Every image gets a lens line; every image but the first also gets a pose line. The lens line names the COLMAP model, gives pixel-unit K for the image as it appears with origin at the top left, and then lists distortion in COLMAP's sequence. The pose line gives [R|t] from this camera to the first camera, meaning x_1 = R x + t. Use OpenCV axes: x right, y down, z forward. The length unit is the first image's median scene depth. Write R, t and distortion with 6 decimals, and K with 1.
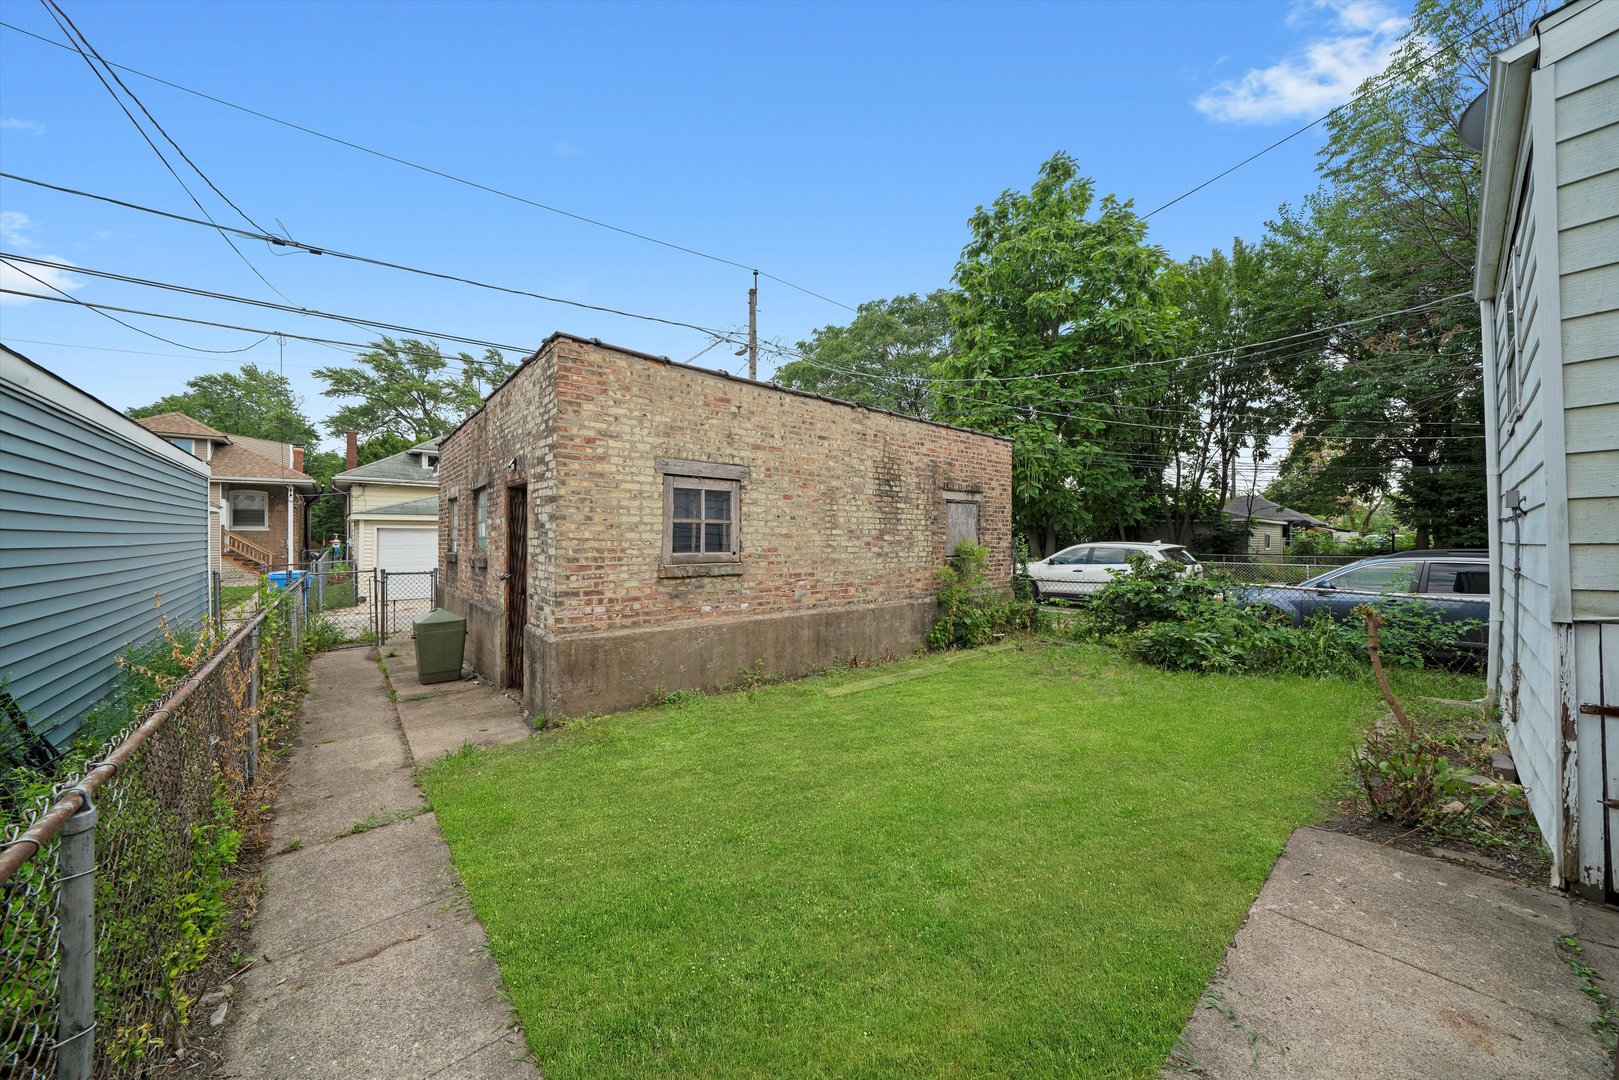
lens RADIAL K [[554.0, 0, 804.8], [0, 554.0, 537.8], [0, 0, 1]] dist [-0.006632, 0.000017]
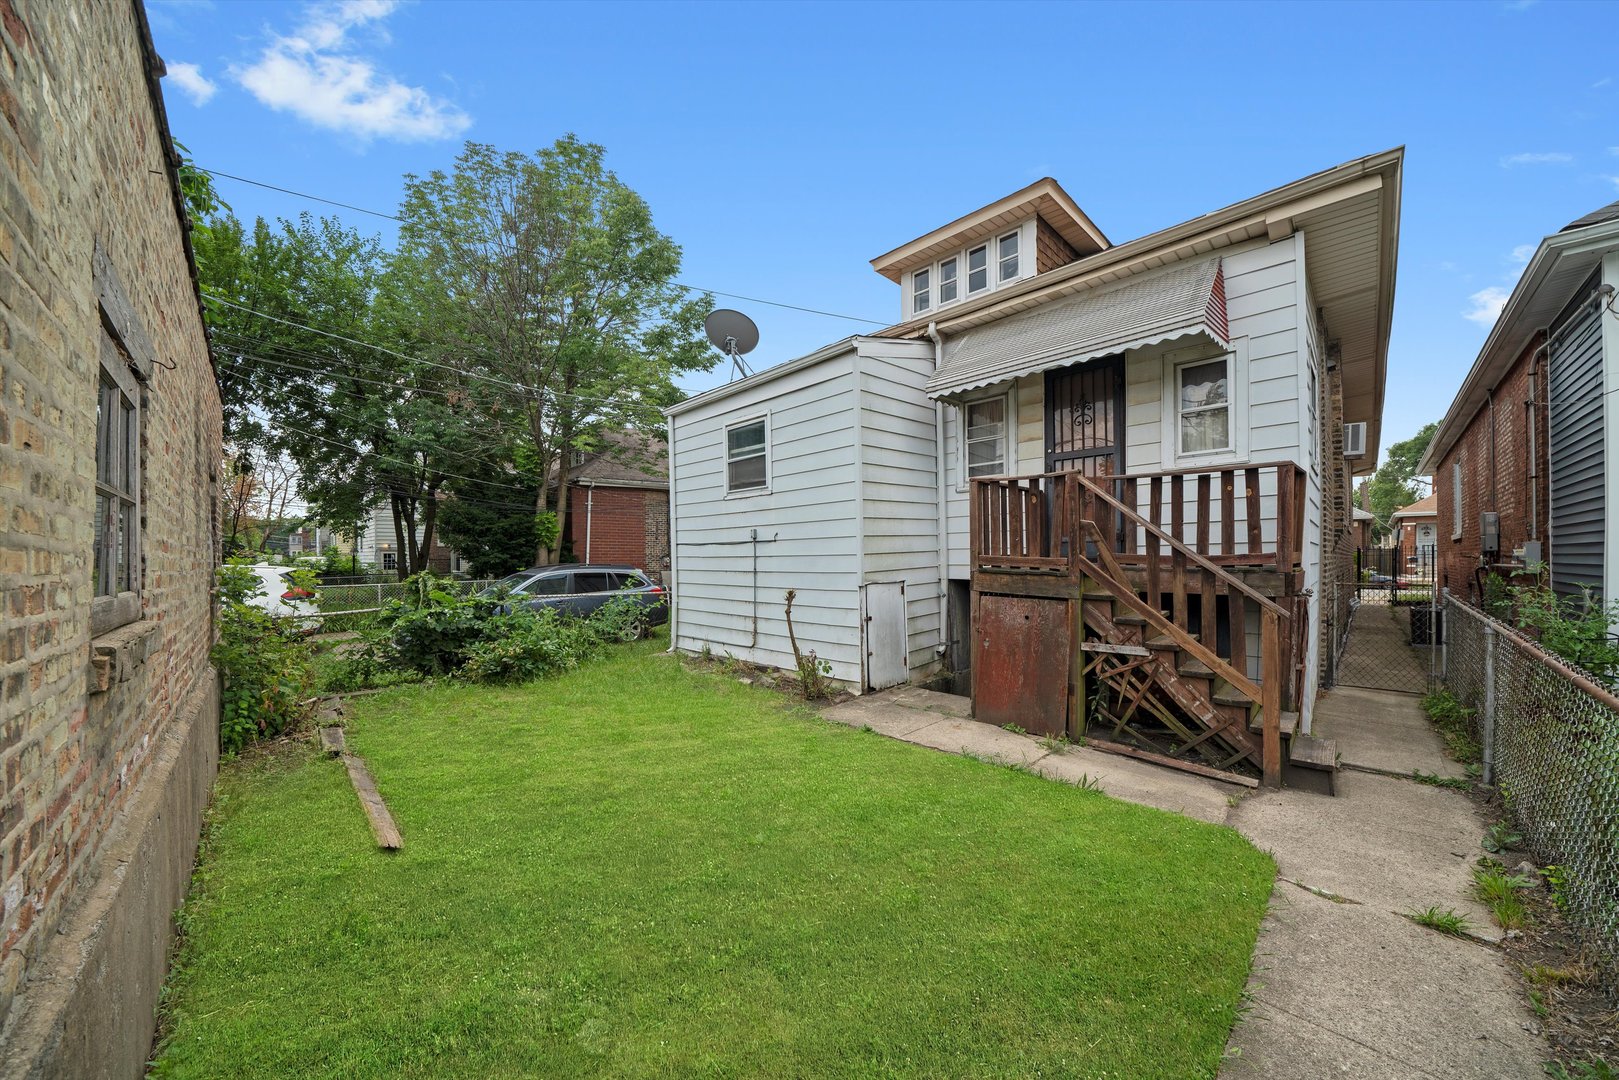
lens RADIAL K [[554.0, 0, 800.9], [0, 554.0, 553.7], [0, 0, 1]] dist [-0.006632, 0.000017]
pose [[-0.060737, 0.001550, 0.998153, -1.052631], [0.005718, 0.999983, -0.001204, -0.006717], [-0.998137, 0.005634, -0.060745, 1.306777]]
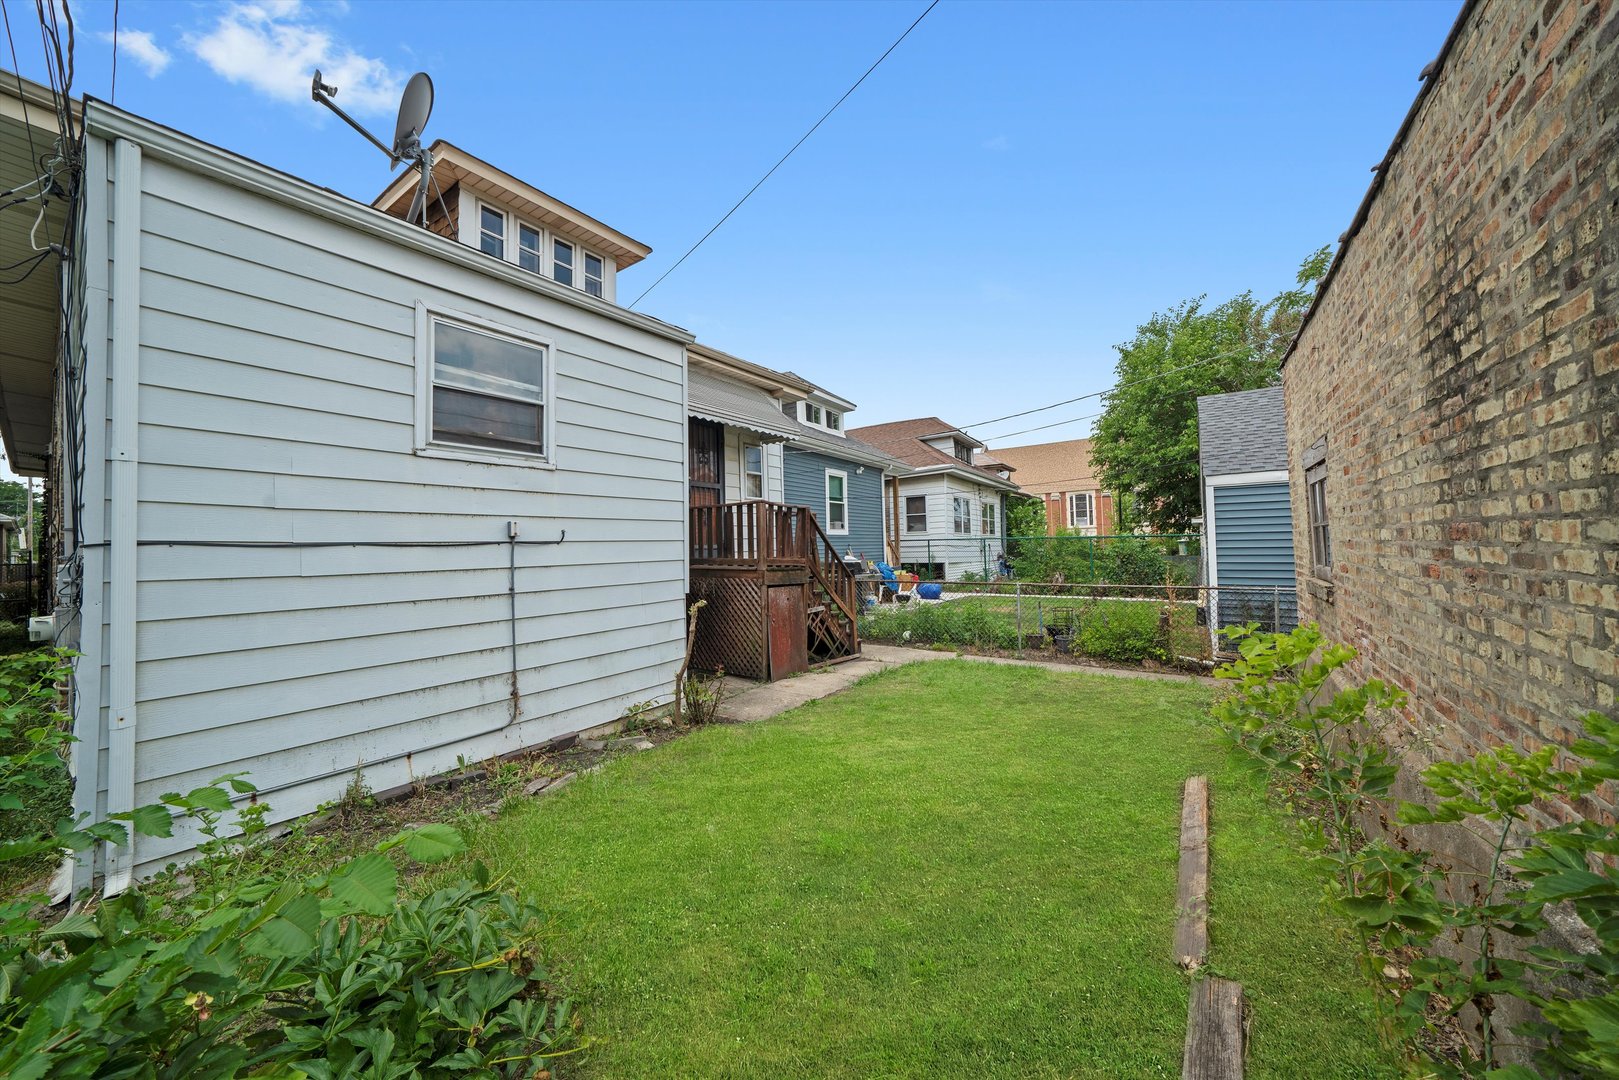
lens RADIAL K [[554.0, 0, 805.9], [0, 554.0, 530.6], [0, 0, 1]] dist [-0.006632, 0.000017]
pose [[-0.977168, 0.015892, -0.211872, 1.389847], [0.024720, 0.998930, -0.039085, -0.022667], [0.211024, -0.043430, -0.976516, 3.274566]]
